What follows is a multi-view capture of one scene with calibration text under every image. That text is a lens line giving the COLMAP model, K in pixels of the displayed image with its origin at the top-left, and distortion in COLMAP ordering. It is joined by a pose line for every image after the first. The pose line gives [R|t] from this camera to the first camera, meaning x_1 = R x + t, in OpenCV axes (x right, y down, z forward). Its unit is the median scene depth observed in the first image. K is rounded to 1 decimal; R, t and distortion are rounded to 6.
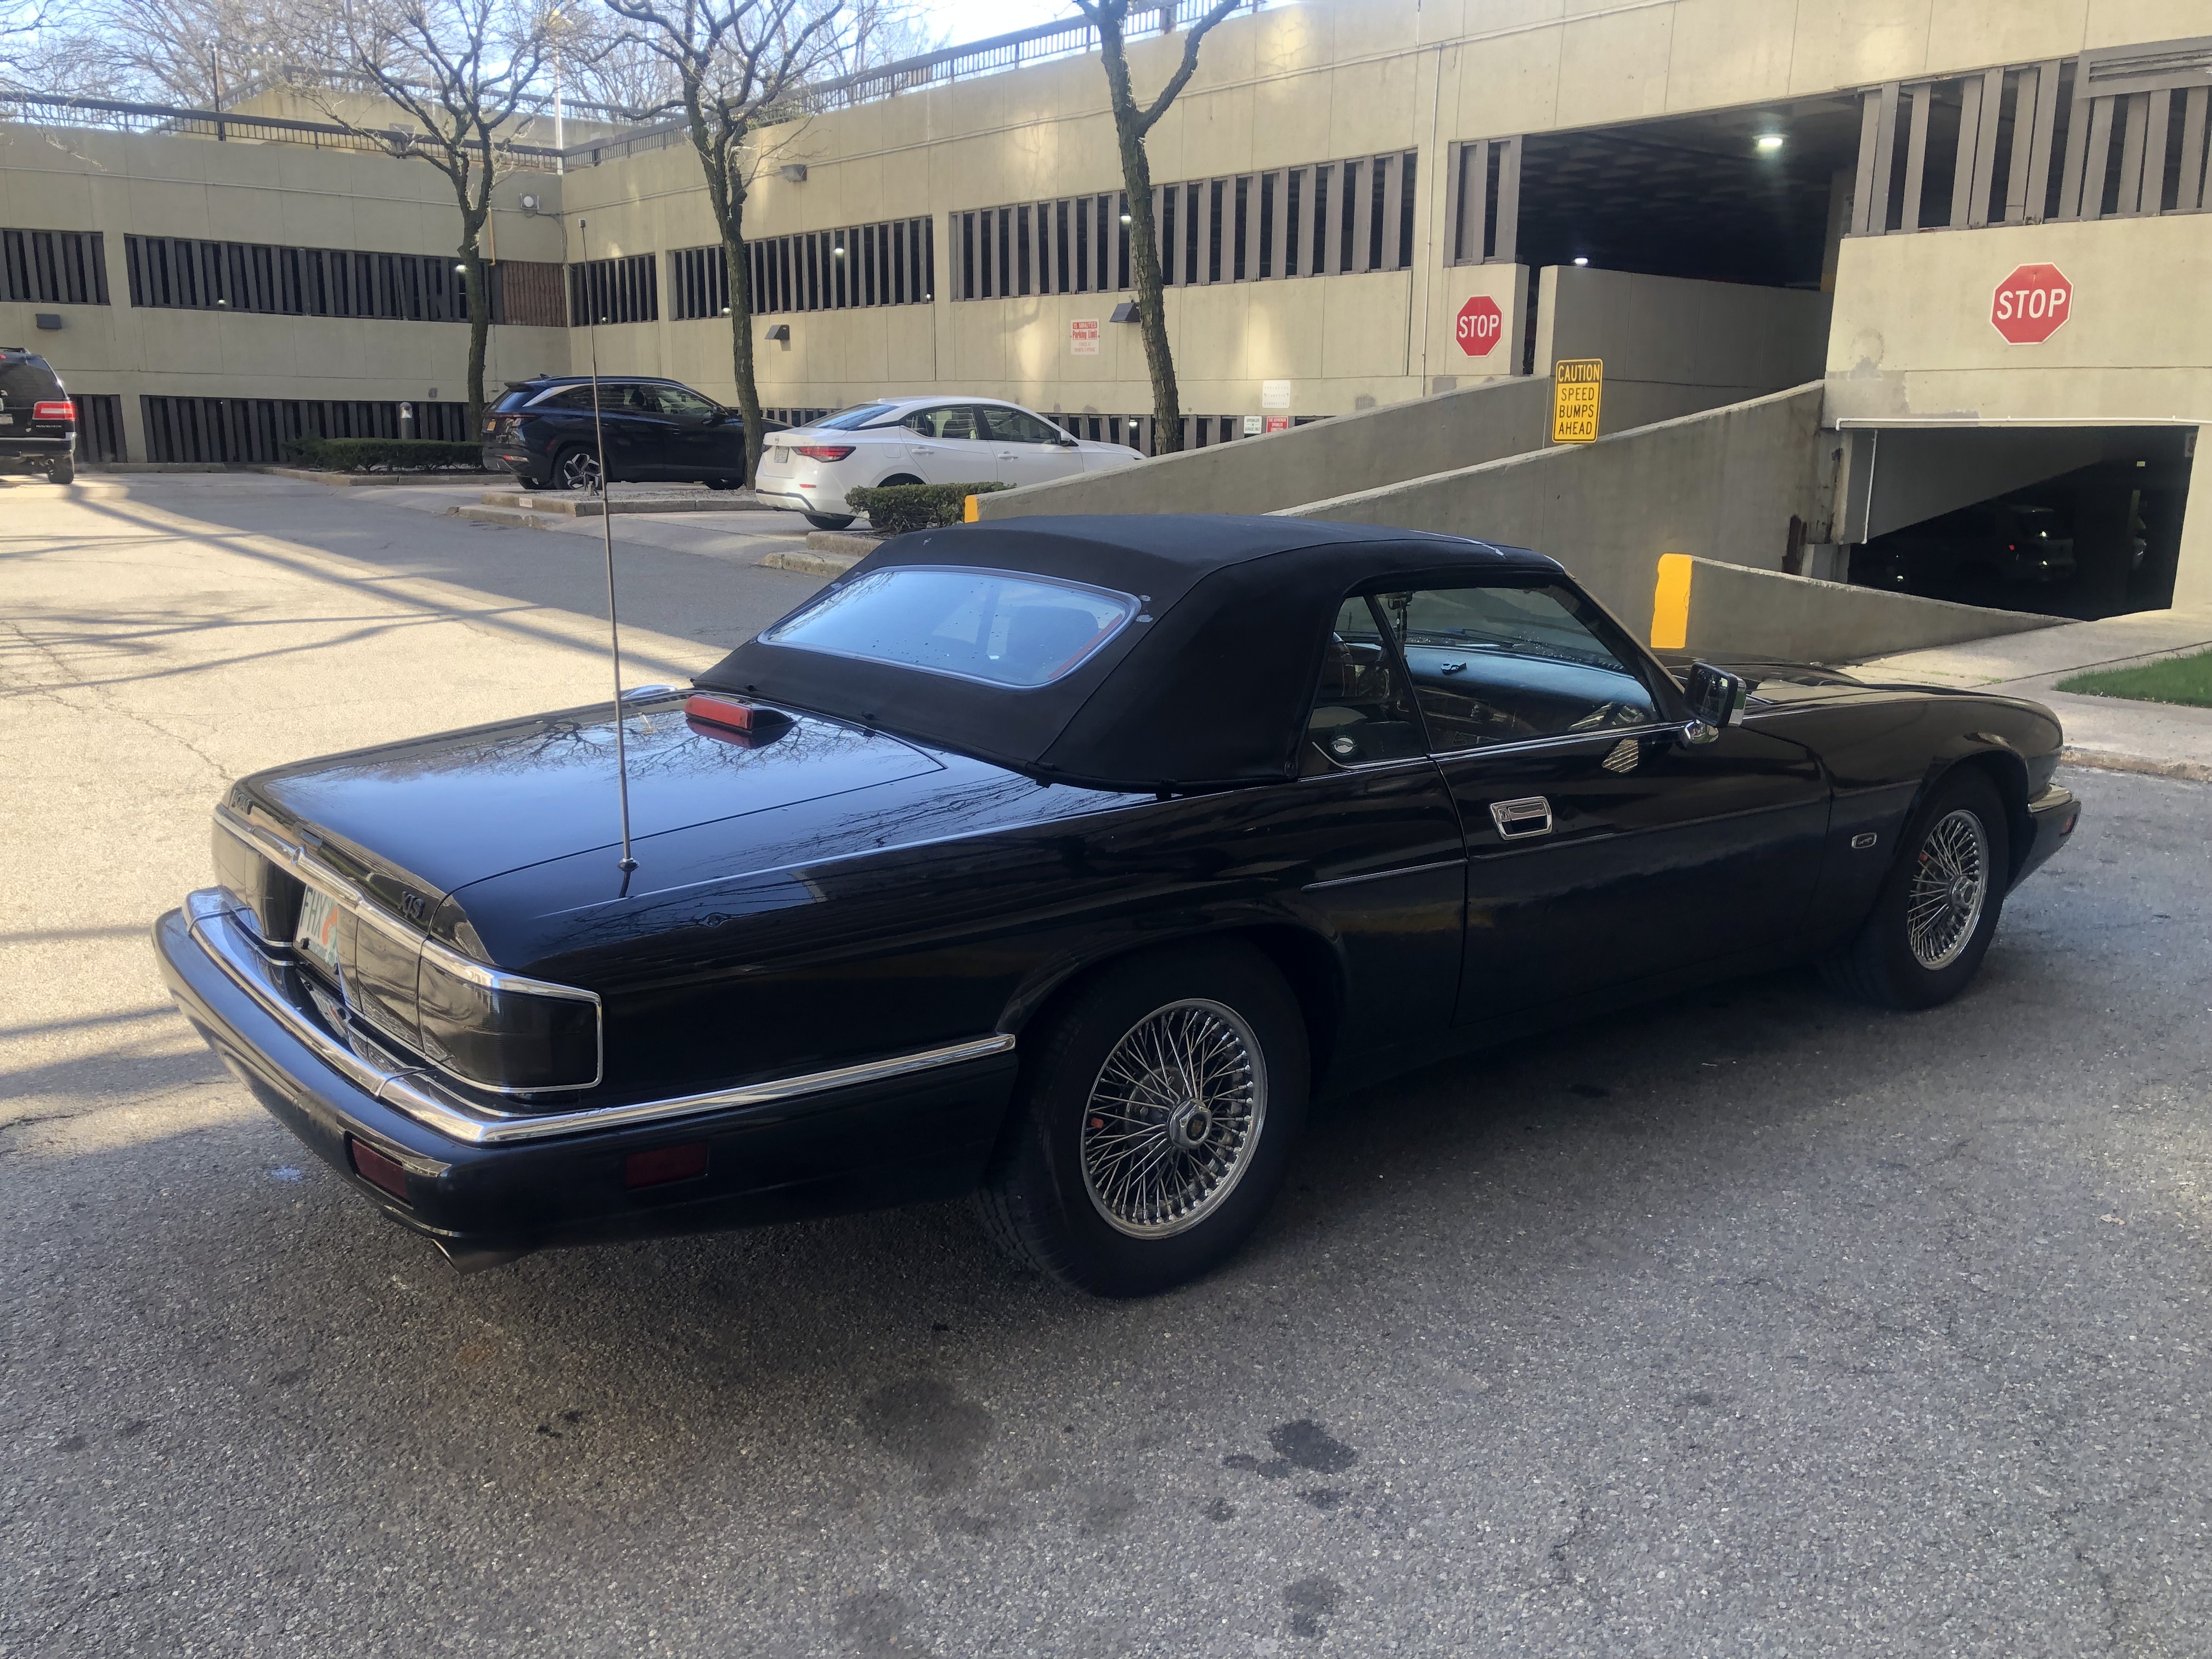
lens RADIAL K [[1820.0, 0, 1096.9], [0, 1820.0, 852.1], [0, 0, 1]] dist [0.006089, -0.007846]
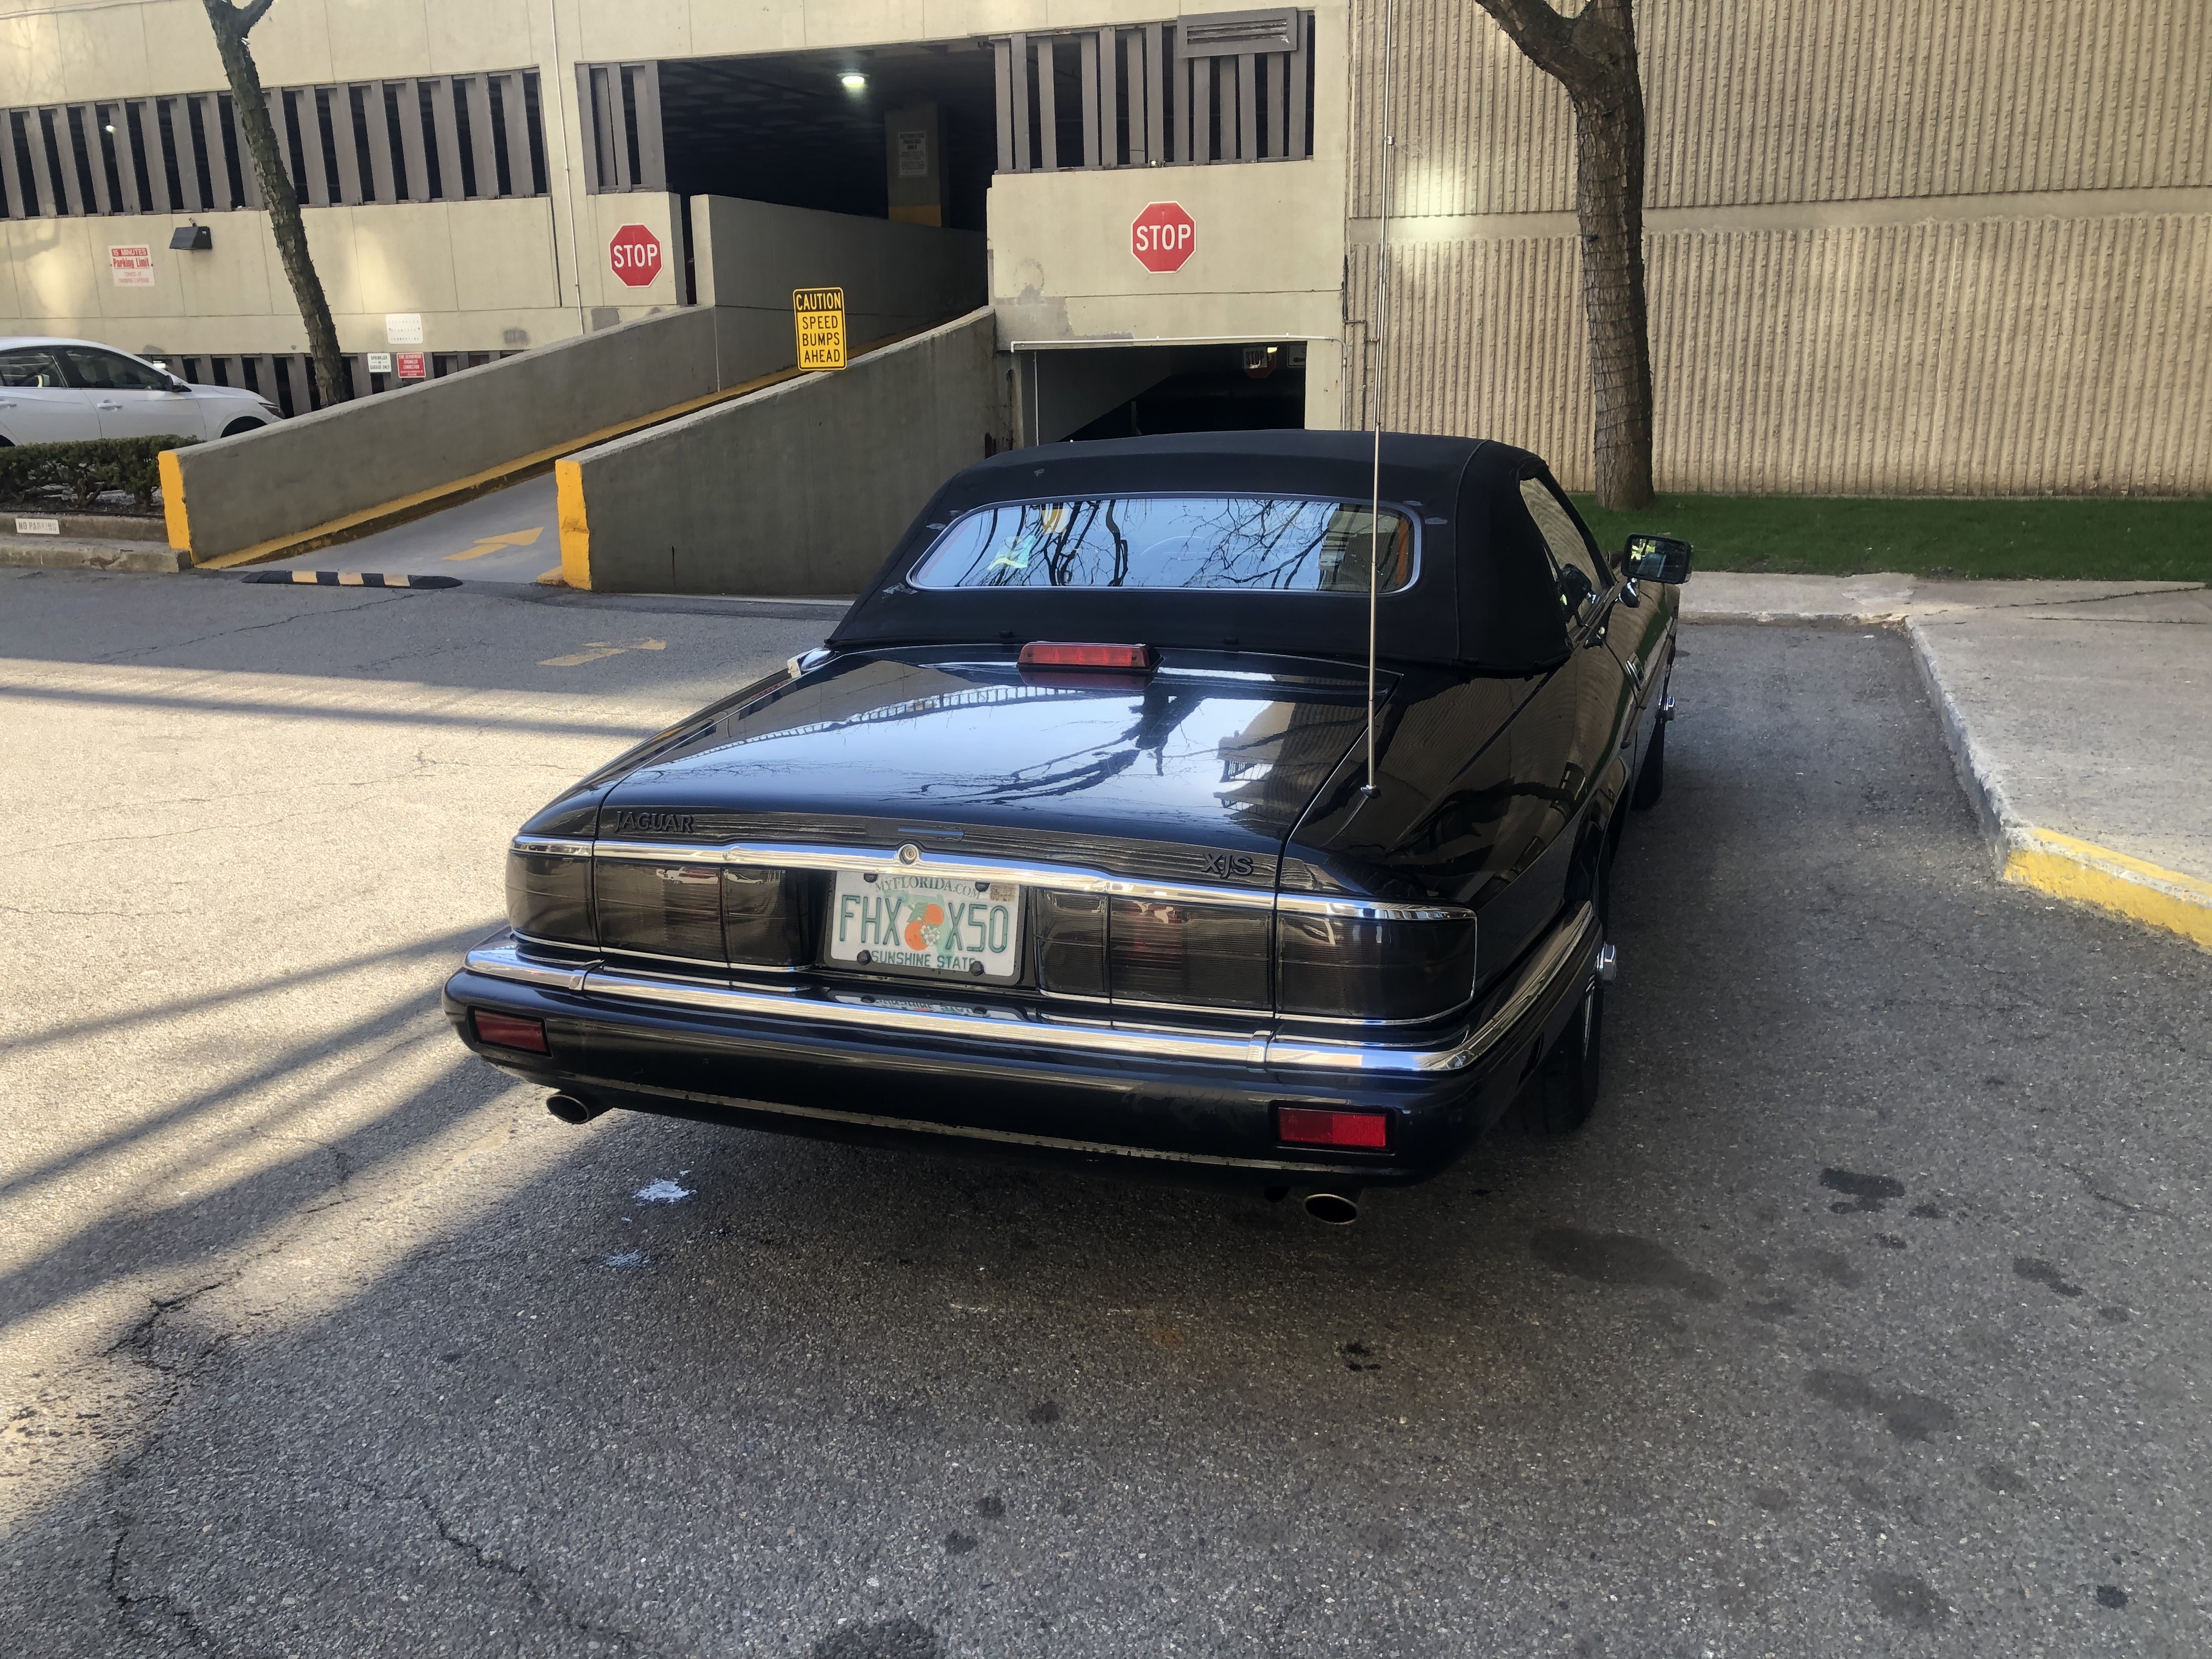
lens RADIAL K [[1821.9, 0, 1106.0], [0, 1821.9, 829.5], [0, 0, 1]] dist [0.013282, -0.007650]
pose [[0.846490, -0.157534, 0.508564, -0.142872], [0.146005, 0.987288, 0.062804, -0.008739], [-0.511993, 0.021090, 0.858731, 0.034355]]
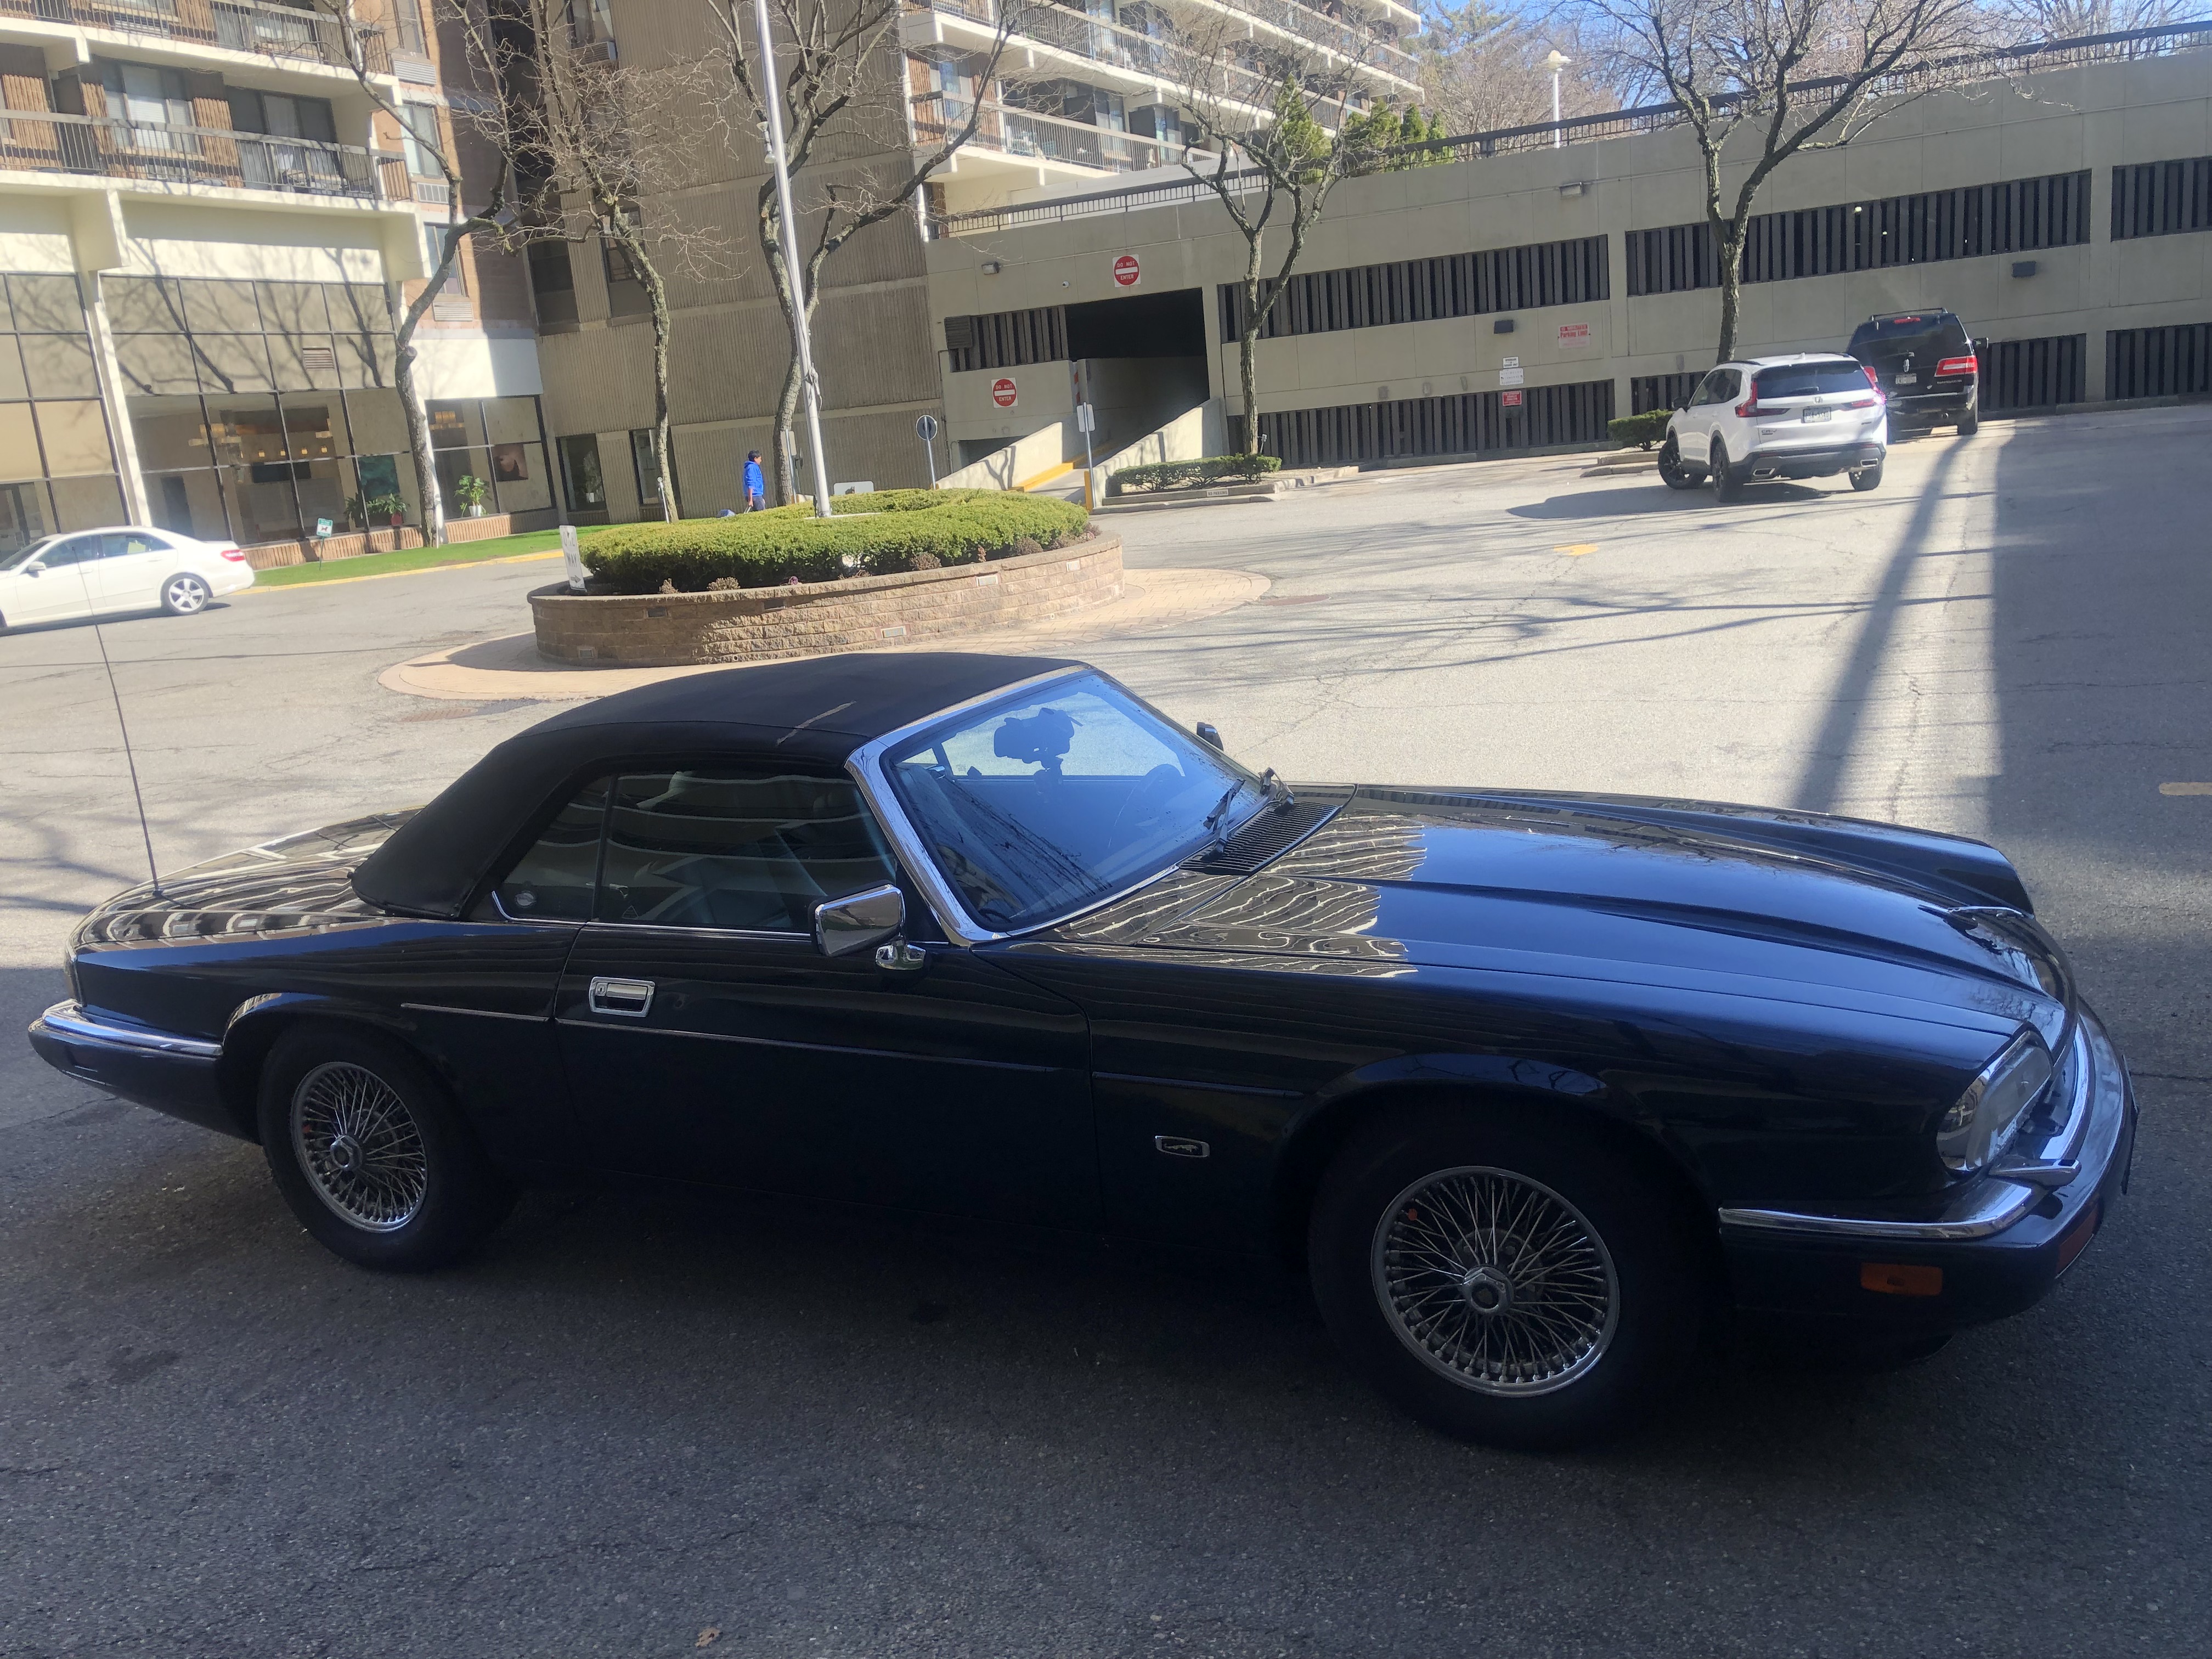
lens RADIAL K [[1820.0, 0, 1096.9], [0, 1820.0, 852.1], [0, 0, 1]] dist [0.006089, -0.007846]
pose [[0.440592, 0.153285, -0.884524, 0.271780], [-0.109897, 0.987113, 0.116323, -0.054033], [0.890955, 0.045956, 0.451759, 0.162109]]
